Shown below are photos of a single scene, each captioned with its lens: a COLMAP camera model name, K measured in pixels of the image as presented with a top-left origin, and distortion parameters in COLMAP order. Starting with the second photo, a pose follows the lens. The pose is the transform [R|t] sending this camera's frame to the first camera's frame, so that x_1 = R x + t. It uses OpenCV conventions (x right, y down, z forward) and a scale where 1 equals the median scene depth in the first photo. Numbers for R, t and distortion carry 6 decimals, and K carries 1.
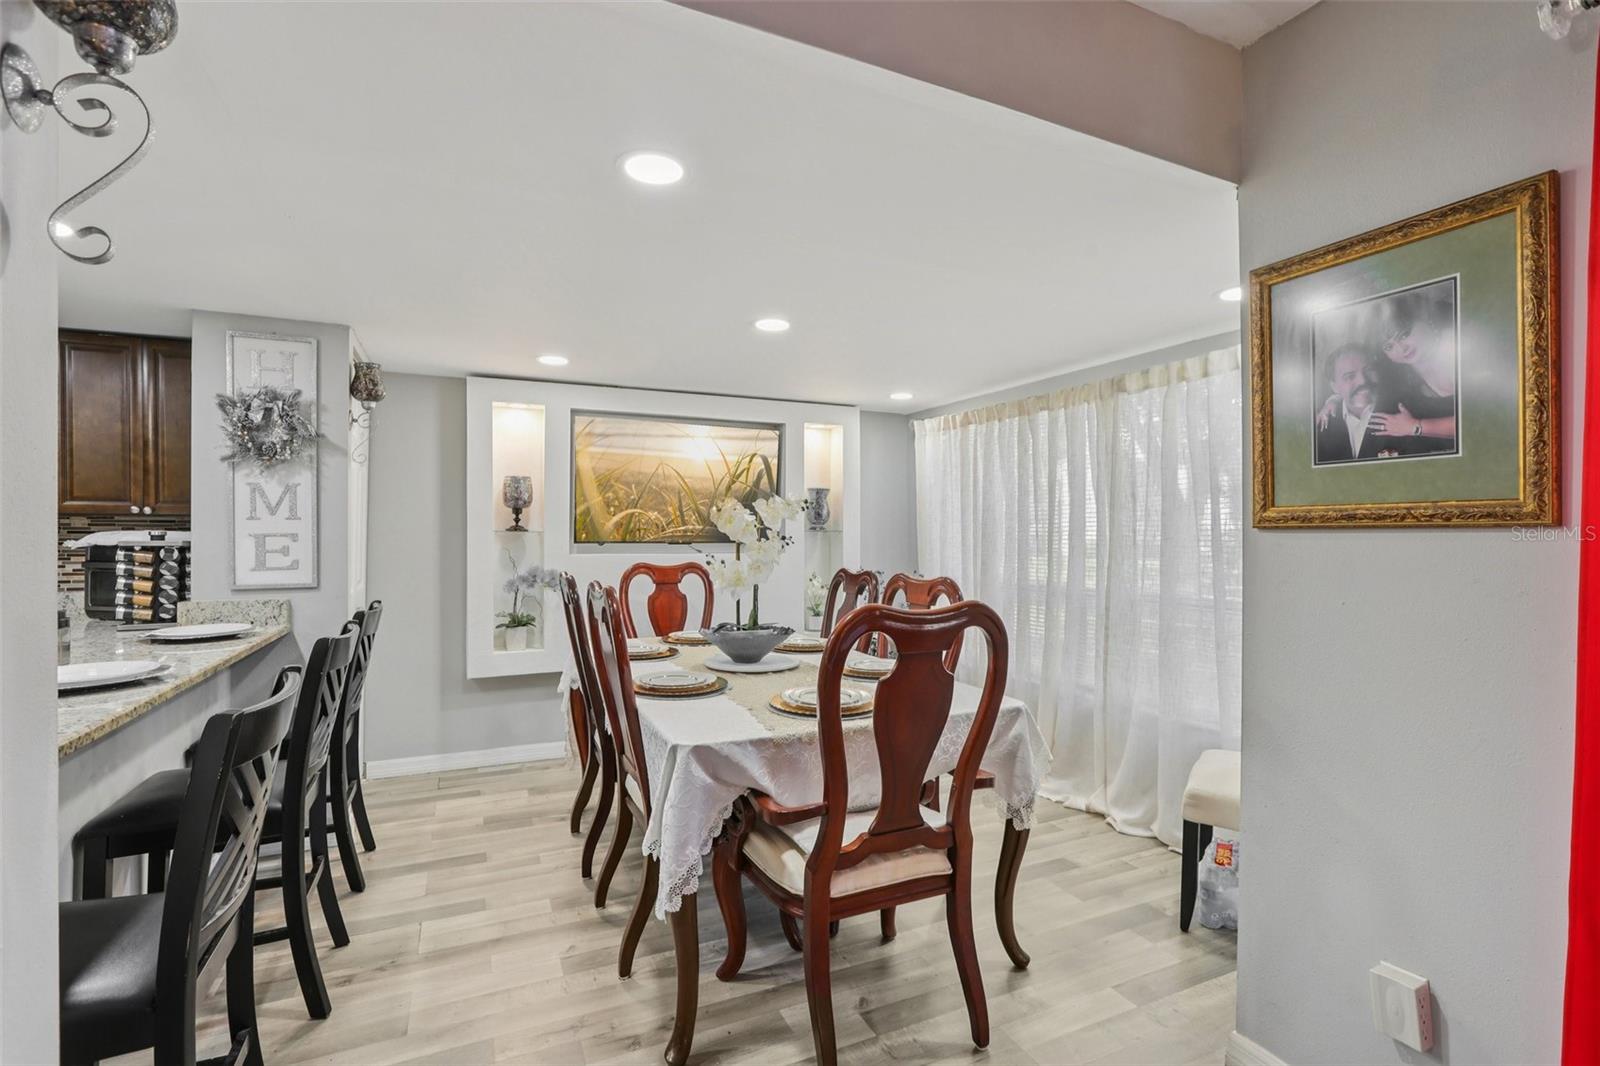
lens RADIAL K [[732.7, 0, 800.0], [0, 732.7, 533.0], [0, 0, 1]] dist [-0.002133, -0.000025]
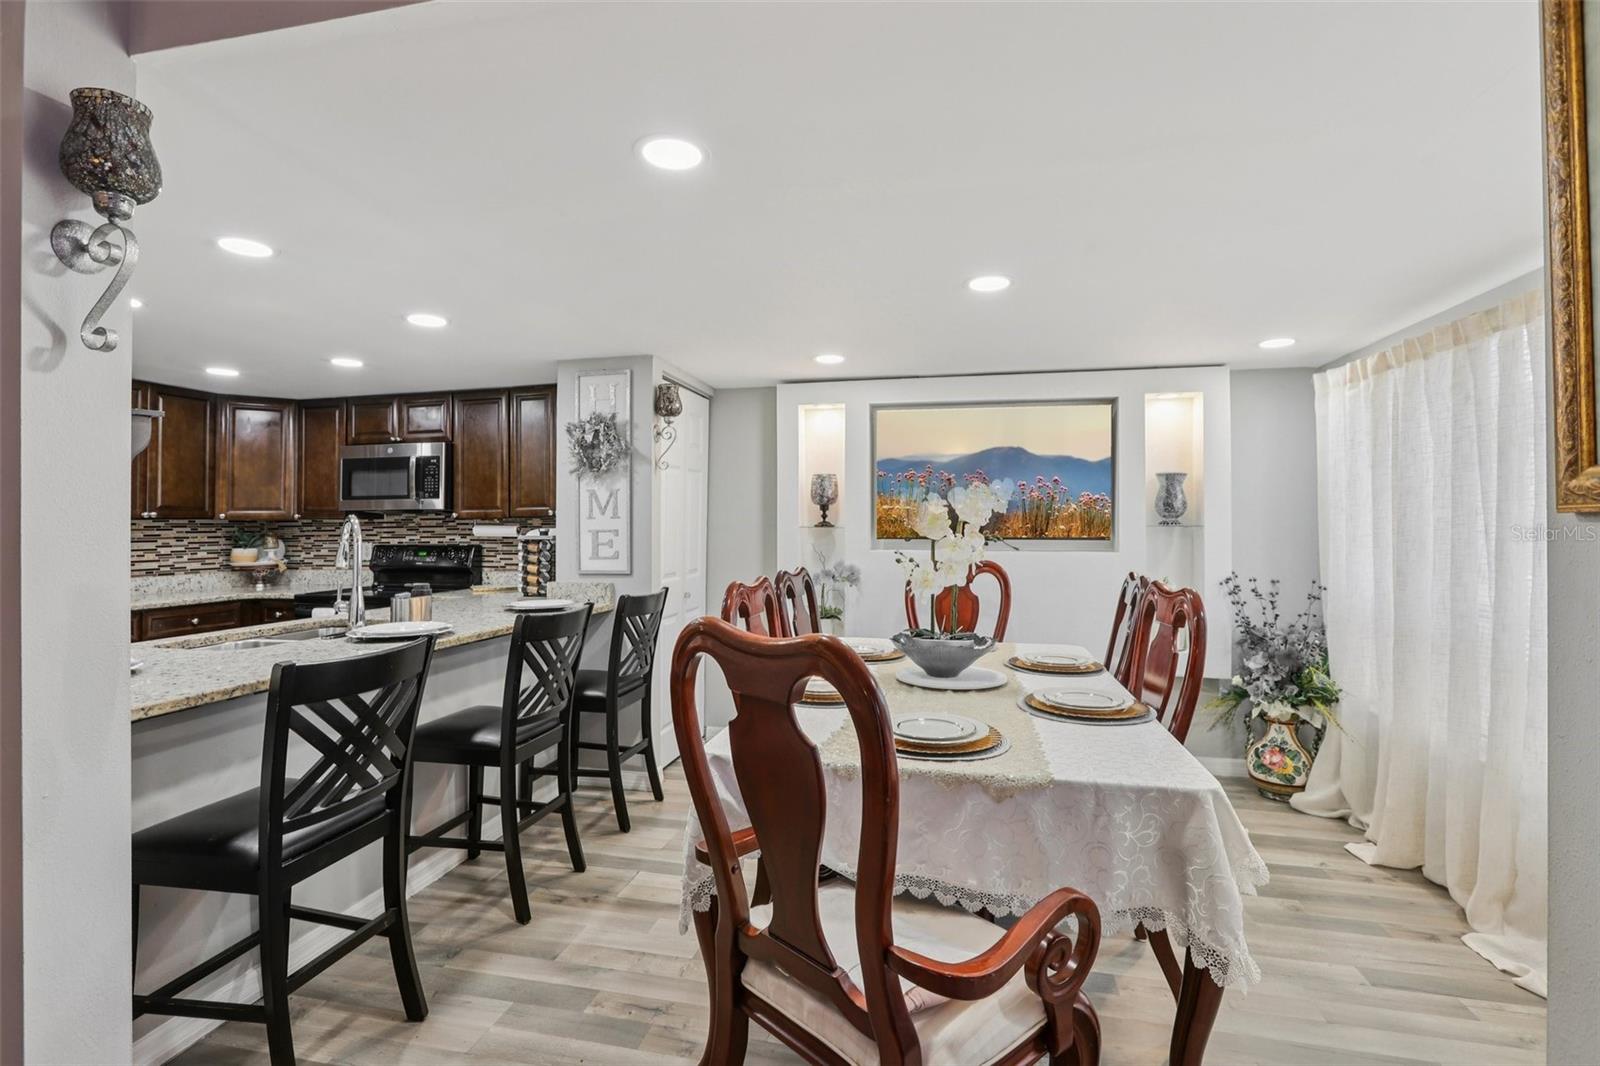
lens RADIAL K [[748.1, 0, 789.1], [0, 748.1, 513.8], [0, 0, 1]] dist [-0.062666, 0.050473]
pose [[0.802332, -0.014924, -0.596691, 0.290120], [0.003123, 0.999779, -0.020807, 0.000867], [0.596870, 0.014831, 0.802201, 0.168791]]
